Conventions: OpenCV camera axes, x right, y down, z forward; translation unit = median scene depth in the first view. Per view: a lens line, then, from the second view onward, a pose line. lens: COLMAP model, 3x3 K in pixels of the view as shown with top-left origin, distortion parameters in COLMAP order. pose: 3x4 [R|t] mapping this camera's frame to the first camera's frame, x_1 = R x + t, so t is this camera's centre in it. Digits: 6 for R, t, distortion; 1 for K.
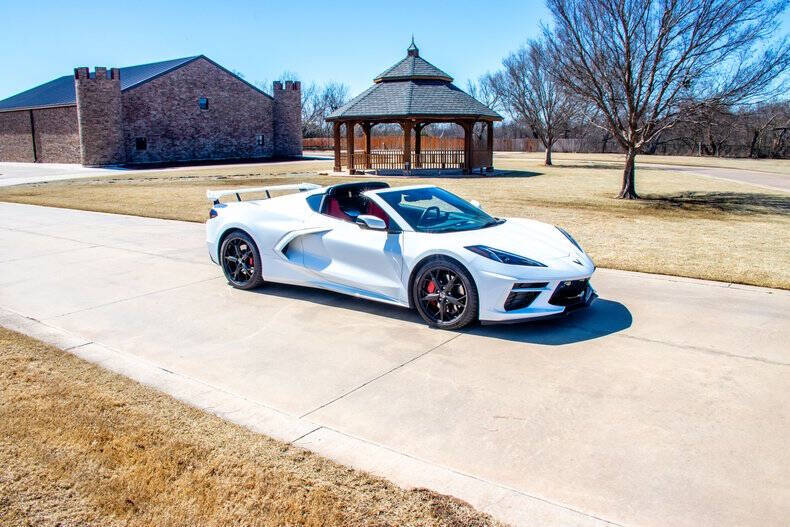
lens RADIAL K [[651.5, 0, 394.3], [0, 651.5, 260.3], [0, 0, 1]] dist [-0.166188, 0.157959]
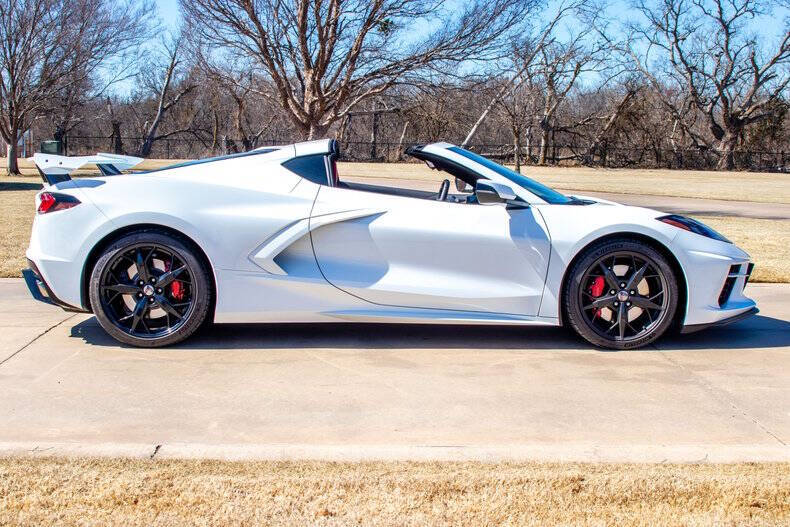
lens RADIAL K [[1203.2, 0, 395.9], [0, 1203.2, 264.4], [0, 0, 1]] dist [-0.088908, 0.038680]
pose [[0.792215, -0.049768, 0.608209, -0.638819], [0.100800, 0.993650, -0.049989, 0.045447], [-0.601859, 0.100909, 0.792201, 0.146011]]
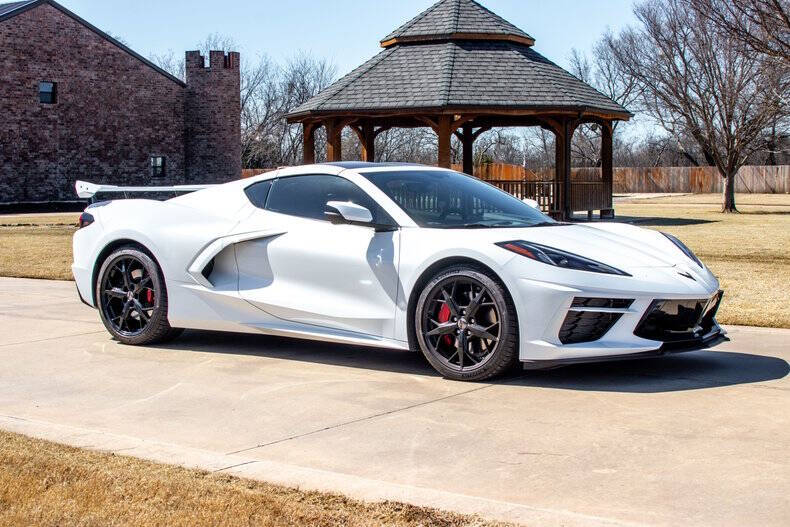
lens RADIAL K [[1344.5, 0, 395.5], [0, 1344.5, 264.1], [0, 0, 1]] dist [-0.065329, 0.070146]
pose [[0.999671, 0.002704, -0.025518, 0.033819], [-0.005793, 0.992544, -0.121747, 0.117672], [0.024998, 0.121855, 0.992233, -0.208931]]
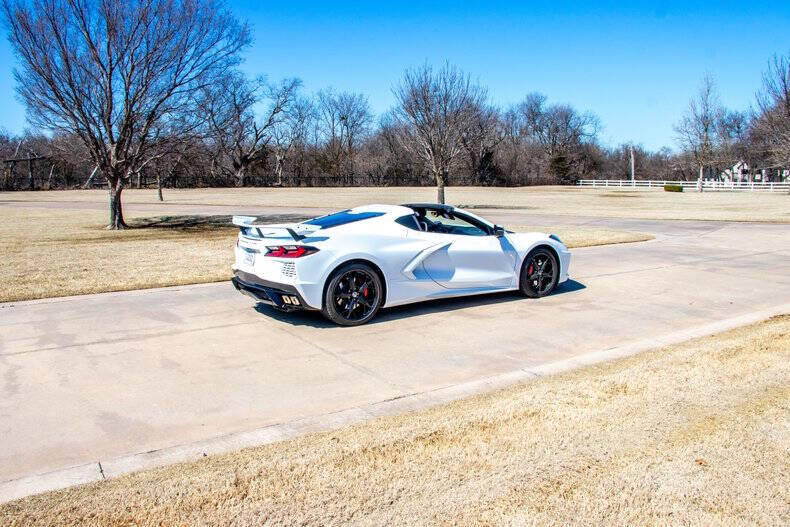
lens RADIAL K [[676.1, 0, 394.3], [0, 676.1, 260.6], [0, 0, 1]] dist [-0.171525, 0.160415]
pose [[0.349289, -0.124670, 0.928684, -1.085137], [0.176796, 0.982076, 0.065342, -0.098060], [-0.920185, 0.141365, 0.365070, 0.580717]]
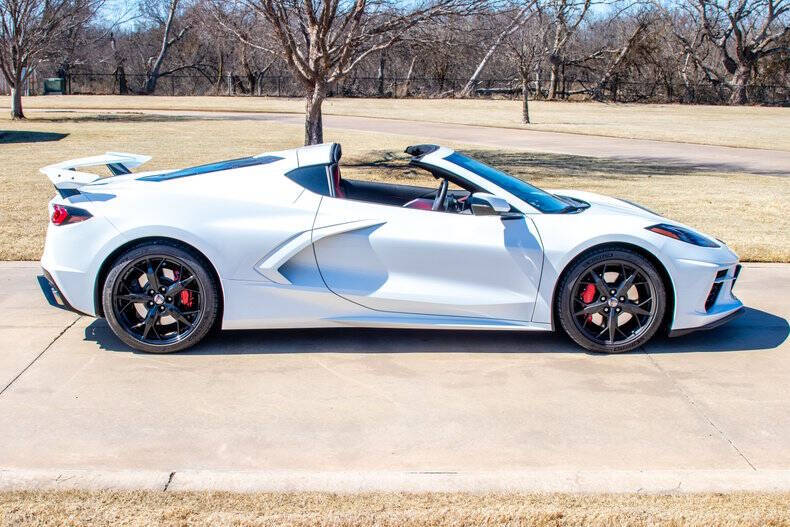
lens RADIAL K [[1218.5, 0, 393.5], [0, 1218.5, 265.9], [0, 0, 1]] dist [-0.078653, 0.012961]
pose [[0.797682, -0.089132, 0.596455, -0.660009], [0.104530, 0.994483, 0.008817, -0.014797], [-0.593950, 0.055315, 0.802598, 0.094586]]
